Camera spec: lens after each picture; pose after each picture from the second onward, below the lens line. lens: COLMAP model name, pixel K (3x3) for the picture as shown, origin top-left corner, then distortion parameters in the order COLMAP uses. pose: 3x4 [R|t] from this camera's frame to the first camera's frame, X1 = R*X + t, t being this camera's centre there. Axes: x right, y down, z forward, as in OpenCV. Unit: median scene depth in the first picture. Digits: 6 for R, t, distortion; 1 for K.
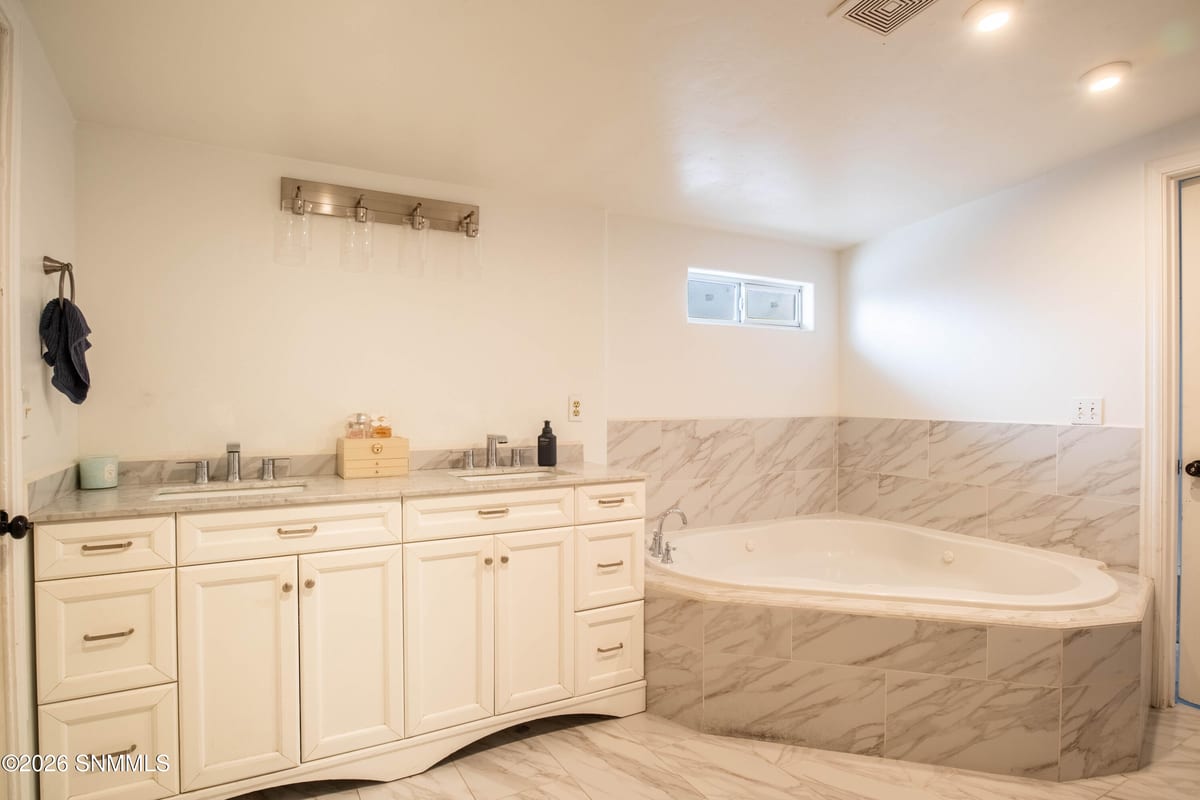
lens RADIAL K [[648.2, 0, 602.3], [0, 648.2, 402.6], [0, 0, 1]] dist [-0.043301, 0.015307]
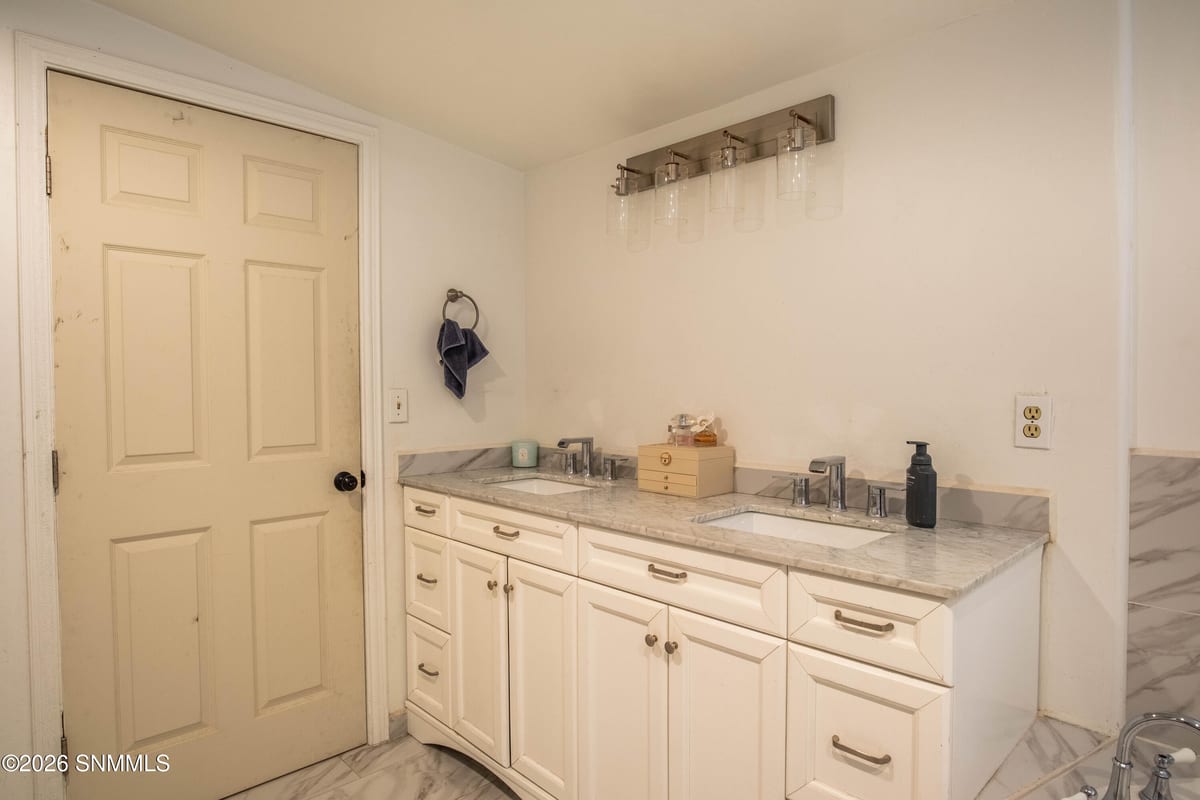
lens RADIAL K [[676.3, 0, 601.4], [0, 676.3, 401.2], [0, 0, 1]] dist [-0.034217, 0.012506]
pose [[0.254589, 0.021846, -0.966803, 0.427741], [-0.005706, 0.999761, 0.021088, -0.017788], [0.967033, 0.000148, 0.254652, 0.673444]]
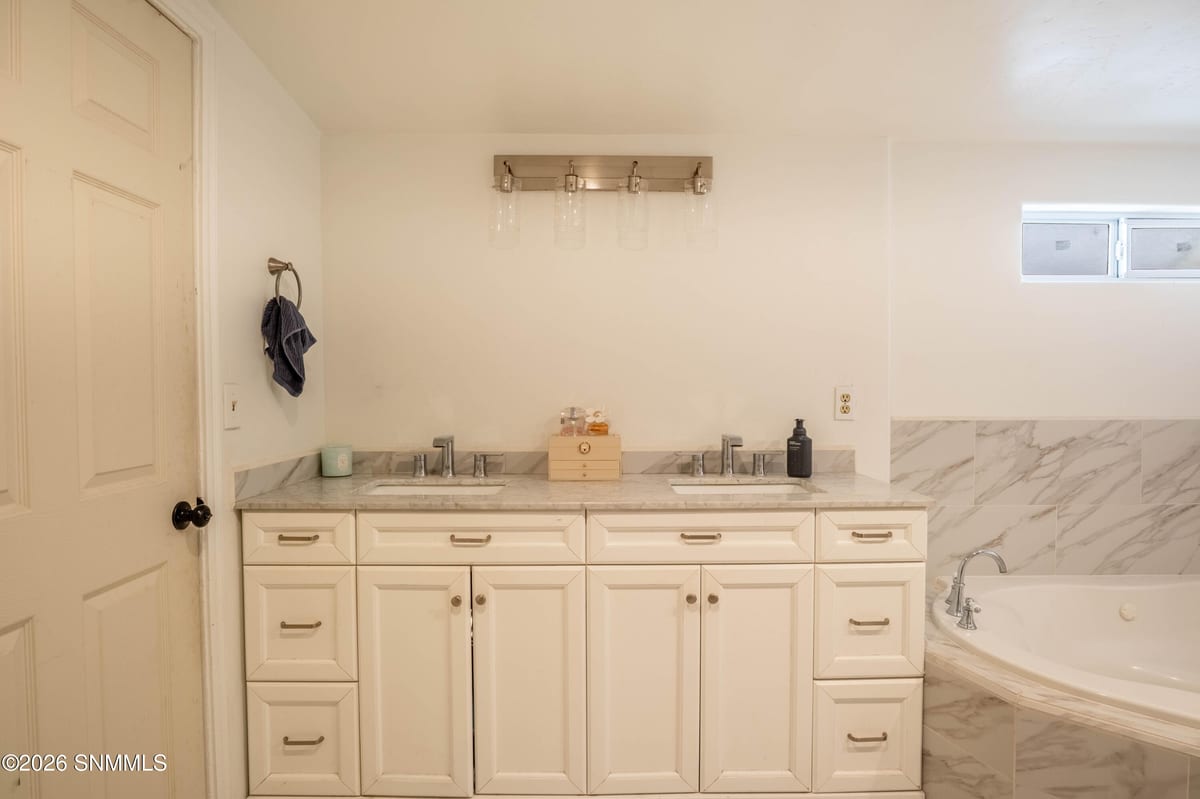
lens RADIAL K [[648.2, 0, 605.1], [0, 648.2, 400.2], [0, 0, 1]] dist [-0.043301, 0.015307]
pose [[0.875243, 0.007381, -0.483627, 0.095813], [-0.001702, 0.999924, 0.012181, -0.004359], [0.483680, -0.009838, 0.875190, 0.232181]]
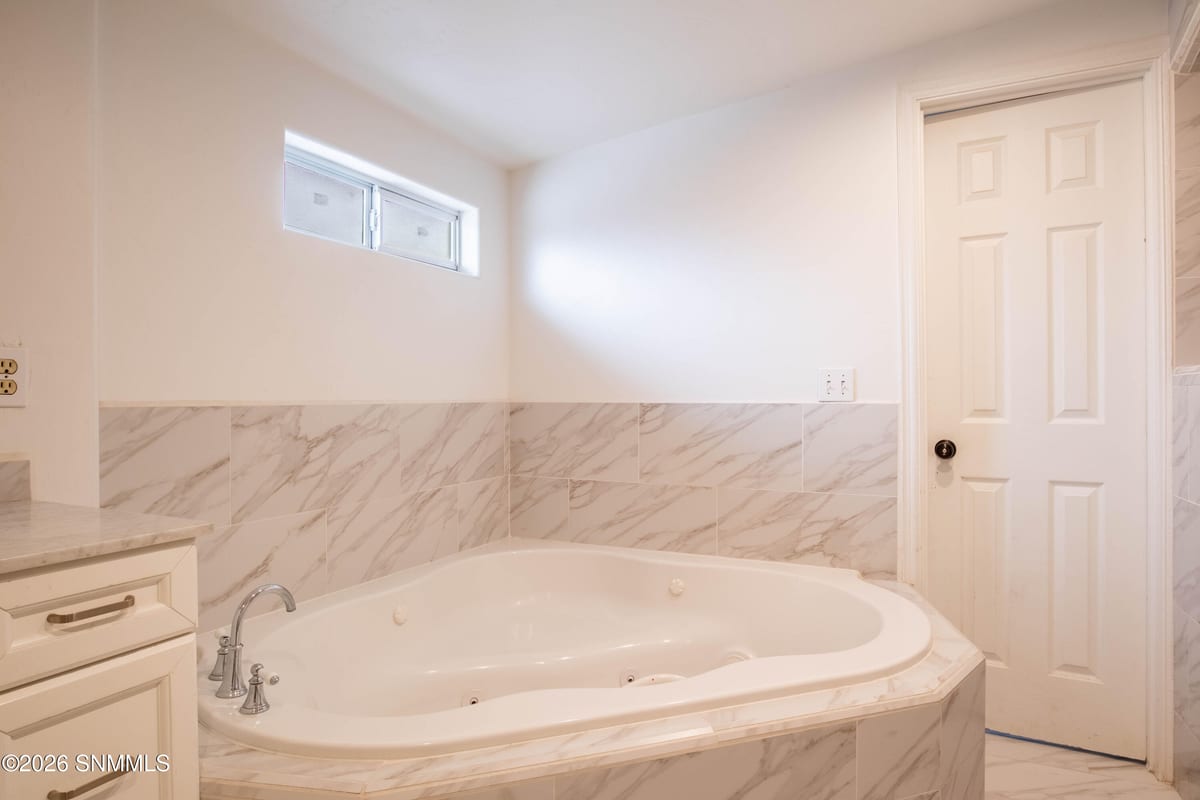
lens RADIAL K [[676.3, 0, 603.4], [0, 676.3, 403.6], [0, 0, 1]] dist [-0.034217, 0.012506]
pose [[0.817567, -0.008331, 0.575773, 0.034074], [0.010391, 0.999946, -0.000285, 0.036799], [-0.575740, 0.006216, 0.817609, 0.509711]]
